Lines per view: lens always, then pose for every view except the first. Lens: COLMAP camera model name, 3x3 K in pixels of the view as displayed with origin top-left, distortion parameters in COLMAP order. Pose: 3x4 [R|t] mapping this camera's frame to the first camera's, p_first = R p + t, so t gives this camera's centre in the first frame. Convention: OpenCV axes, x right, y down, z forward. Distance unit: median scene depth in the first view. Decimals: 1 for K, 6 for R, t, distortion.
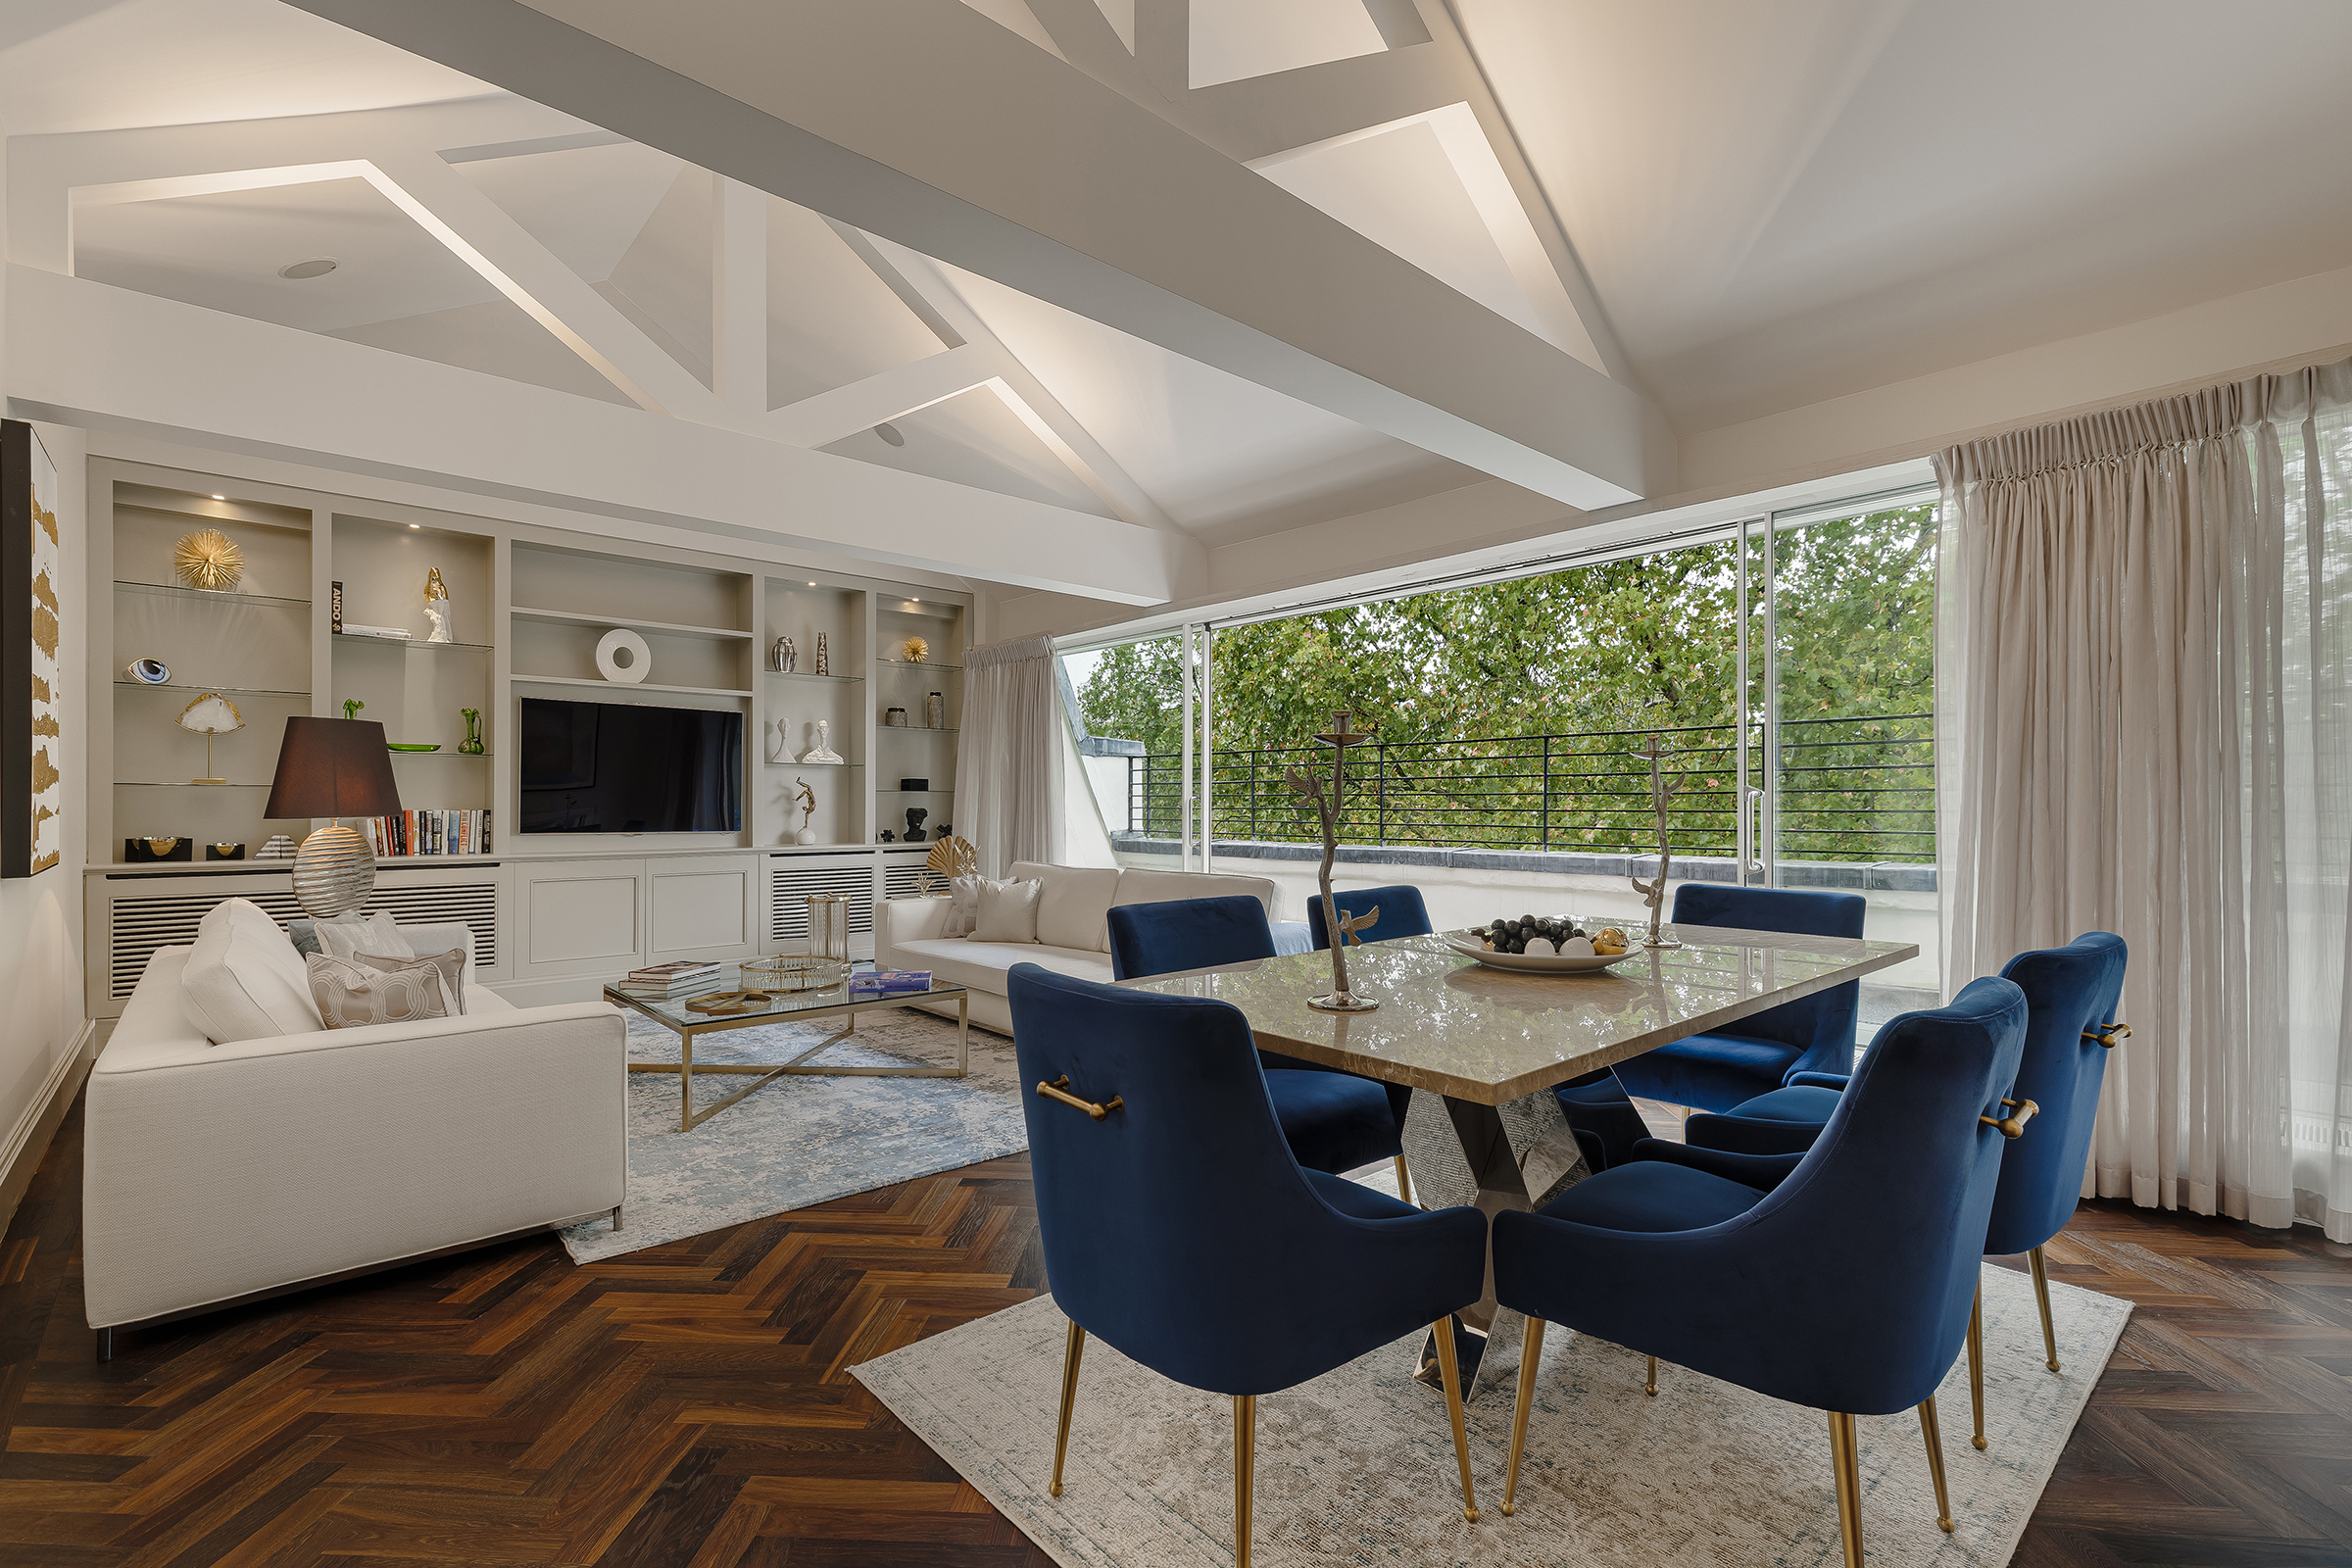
lens RADIAL K [[1008.7, 0, 1176.0], [0, 1008.7, 784.0], [0, 0, 1]] dist [0.000483, 0.000111]
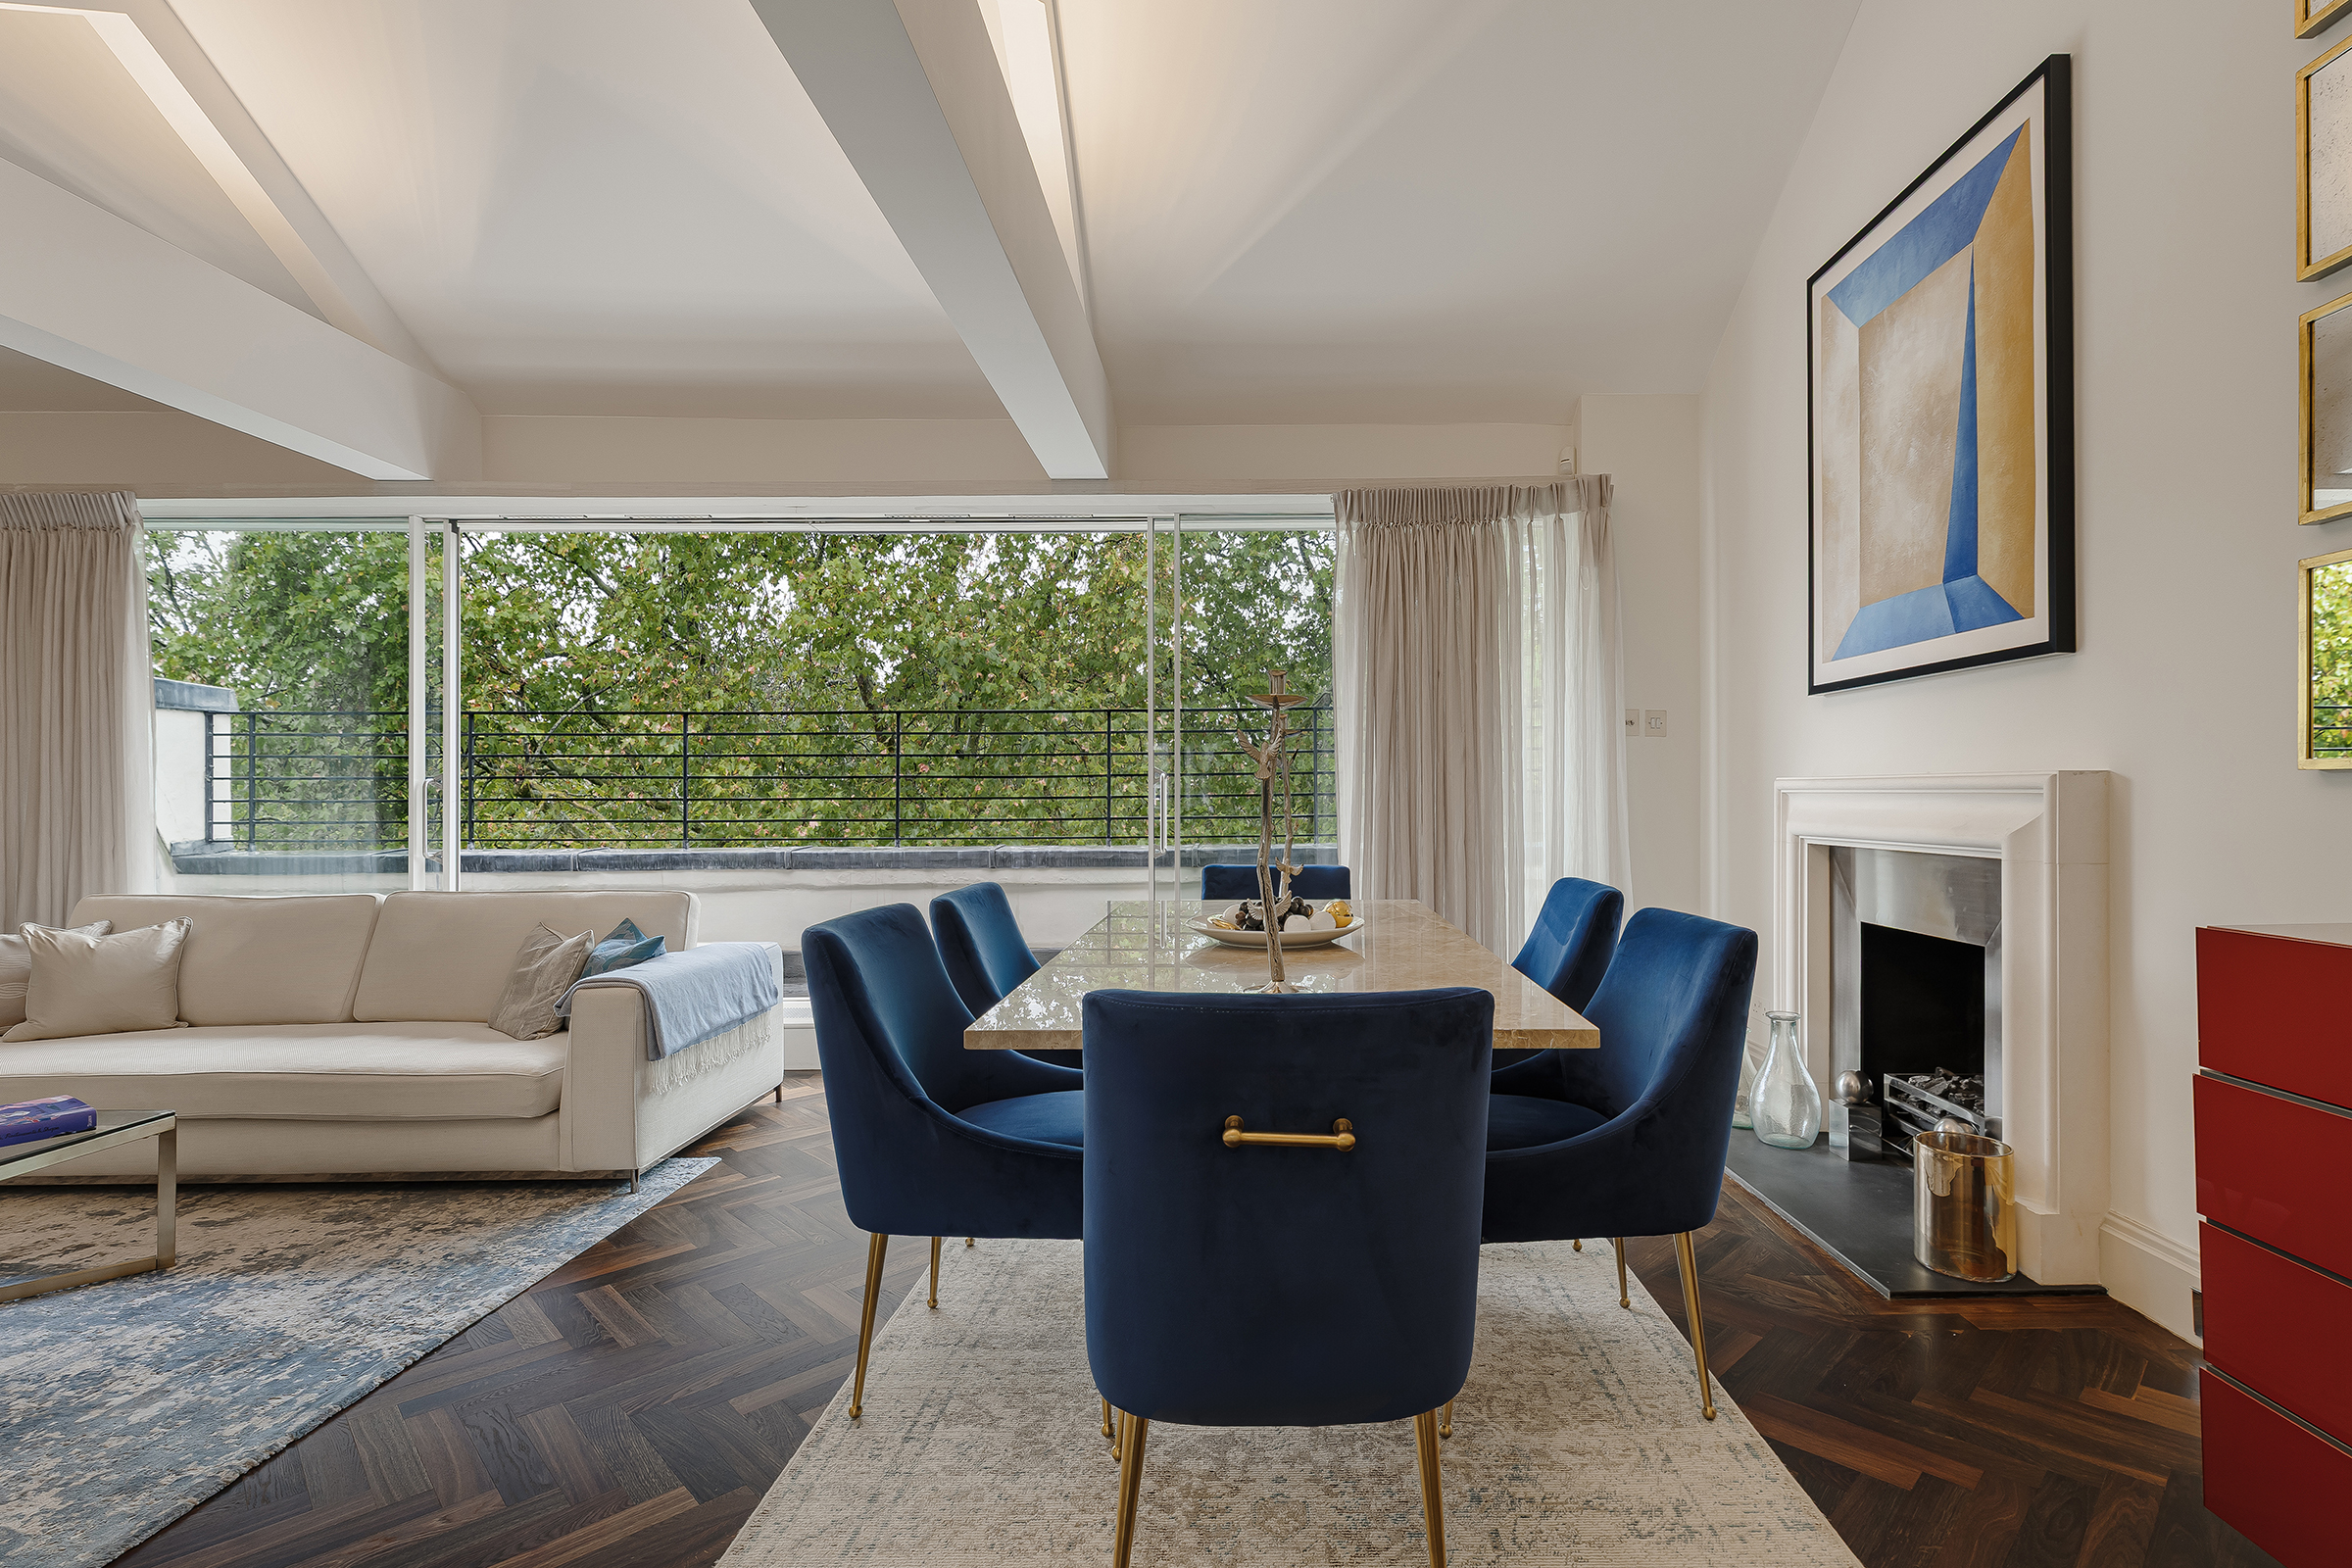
lens RADIAL K [[1129.5, 0, 1214.9], [0, 1129.5, 803.6], [0, 0, 1]] dist [-0.003524, 0.000121]
pose [[0.671863, -0.010740, 0.740598, -0.281913], [-0.010795, 0.999647, 0.024290, 0.011115], [-0.740597, -0.024314, 0.671510, 0.154480]]
